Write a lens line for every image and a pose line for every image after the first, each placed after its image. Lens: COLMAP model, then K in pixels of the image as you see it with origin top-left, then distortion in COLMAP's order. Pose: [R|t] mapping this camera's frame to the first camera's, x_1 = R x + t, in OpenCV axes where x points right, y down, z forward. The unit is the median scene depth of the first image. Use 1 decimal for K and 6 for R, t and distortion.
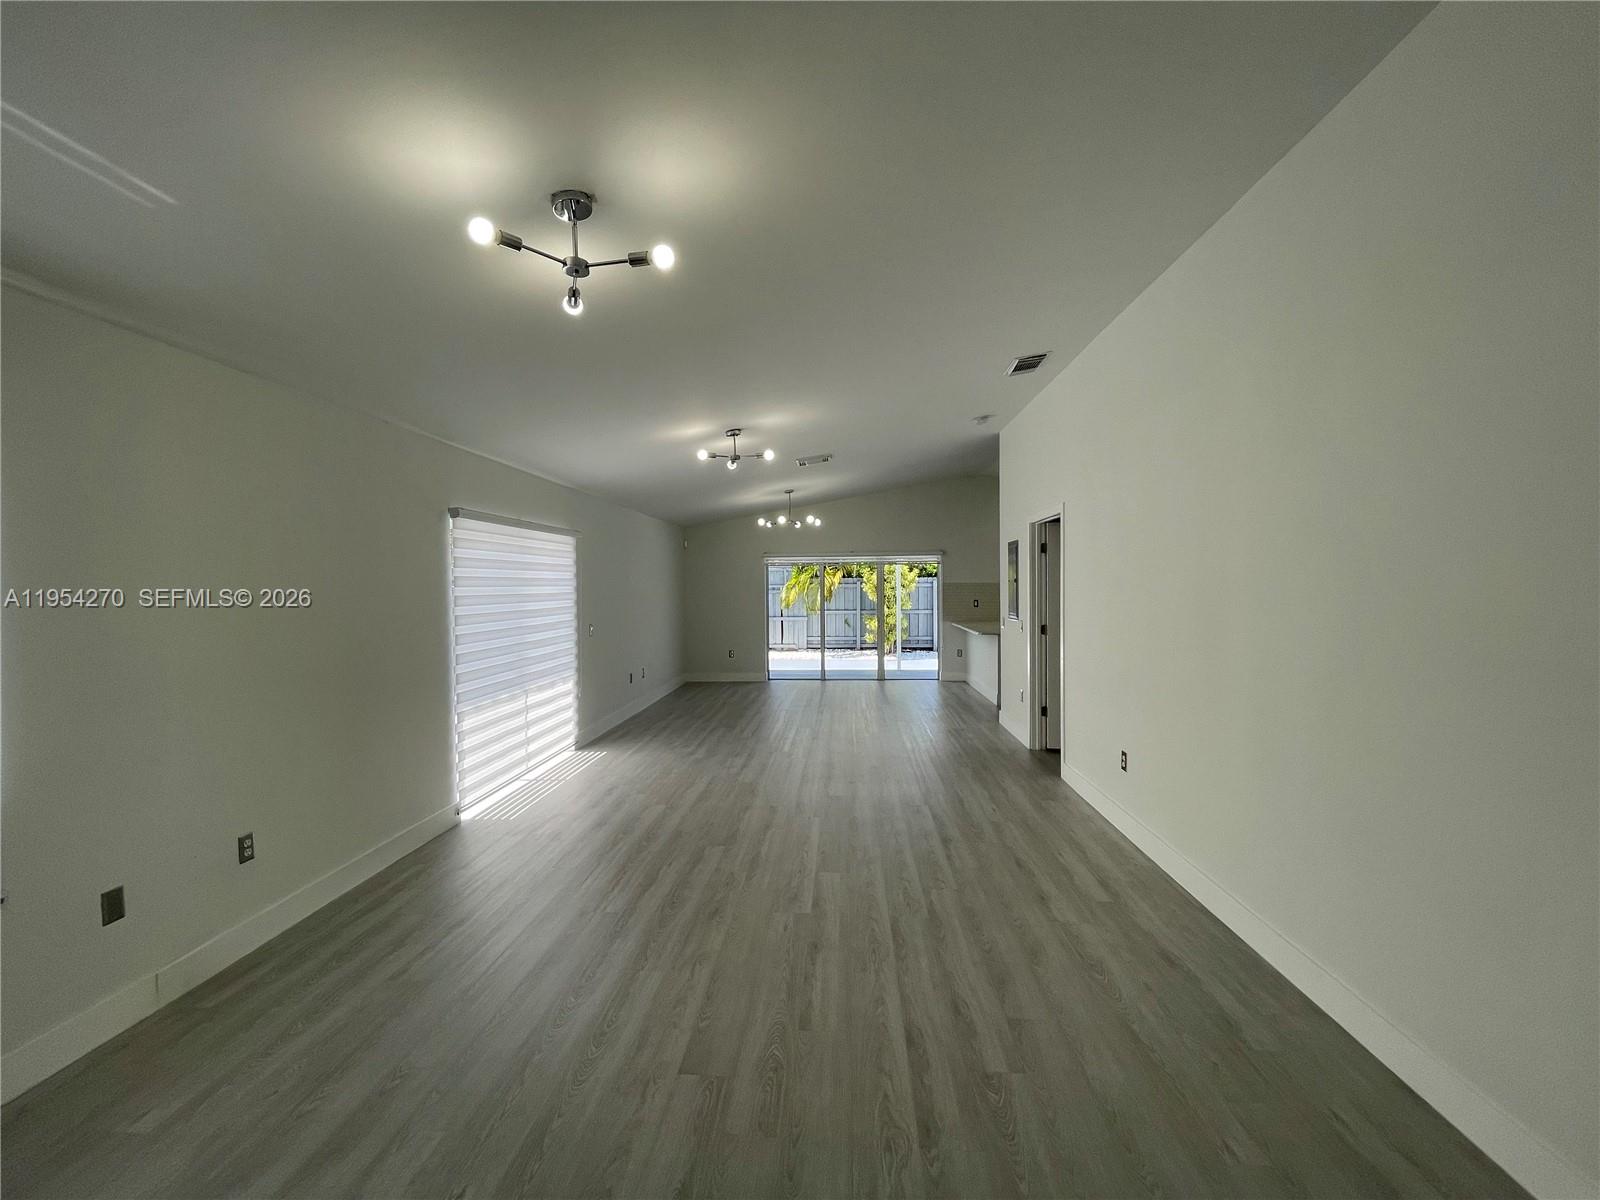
lens RADIAL K [[647.5, 0, 796.2], [0, 647.5, 593.2], [0, 0, 1]] dist [-0.004126, 0.000415]
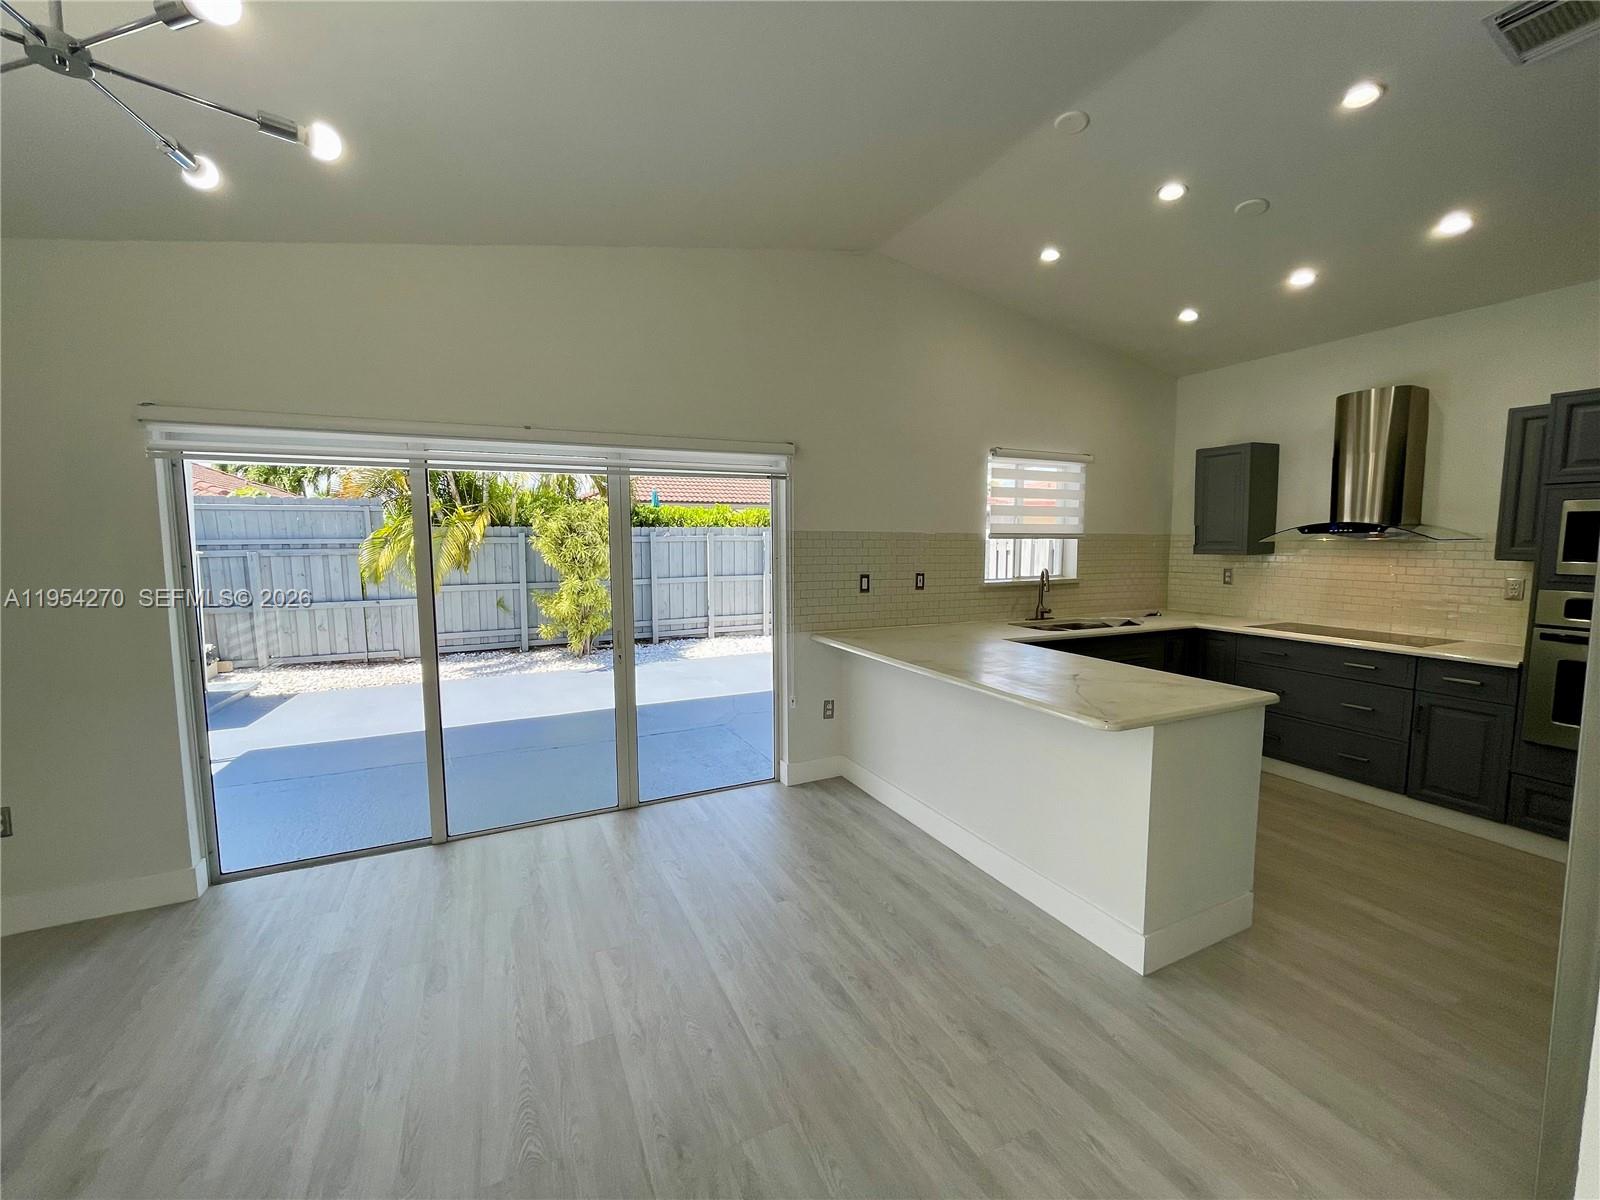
lens RADIAL K [[647.5, 0, 798.9], [0, 647.5, 598.5], [0, 0, 1]] dist [-0.004126, 0.000415]
pose [[0.868696, -0.041365, 0.493615, 0.077860], [0.003503, 0.996995, 0.077384, -0.010798], [-0.495333, -0.065494, 0.866231, 1.192863]]
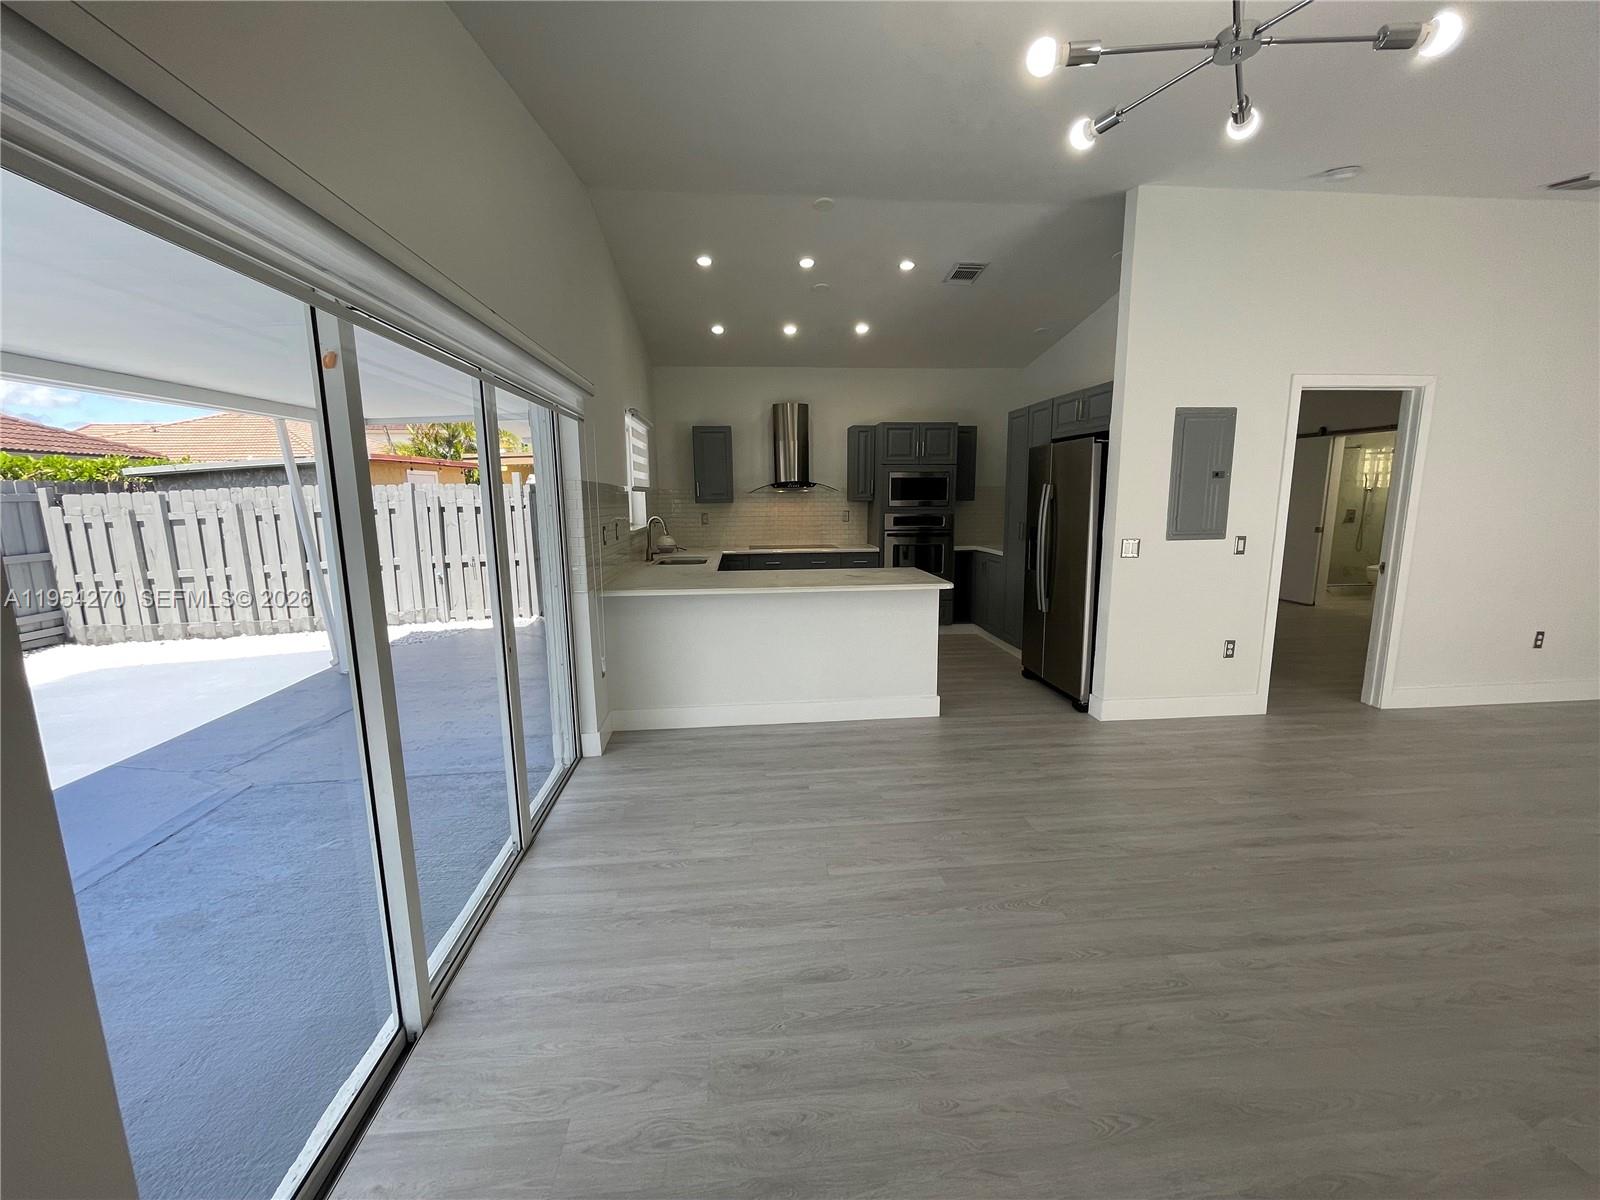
lens RADIAL K [[647.5, 0, 800.1], [0, 647.5, 596.8], [0, 0, 1]] dist [-0.004126, 0.000415]
pose [[-0.169237, -0.146973, 0.974555, -0.239056], [0.024441, 0.987889, 0.153228, -0.008926], [-0.985272, 0.049751, -0.163595, 1.682629]]
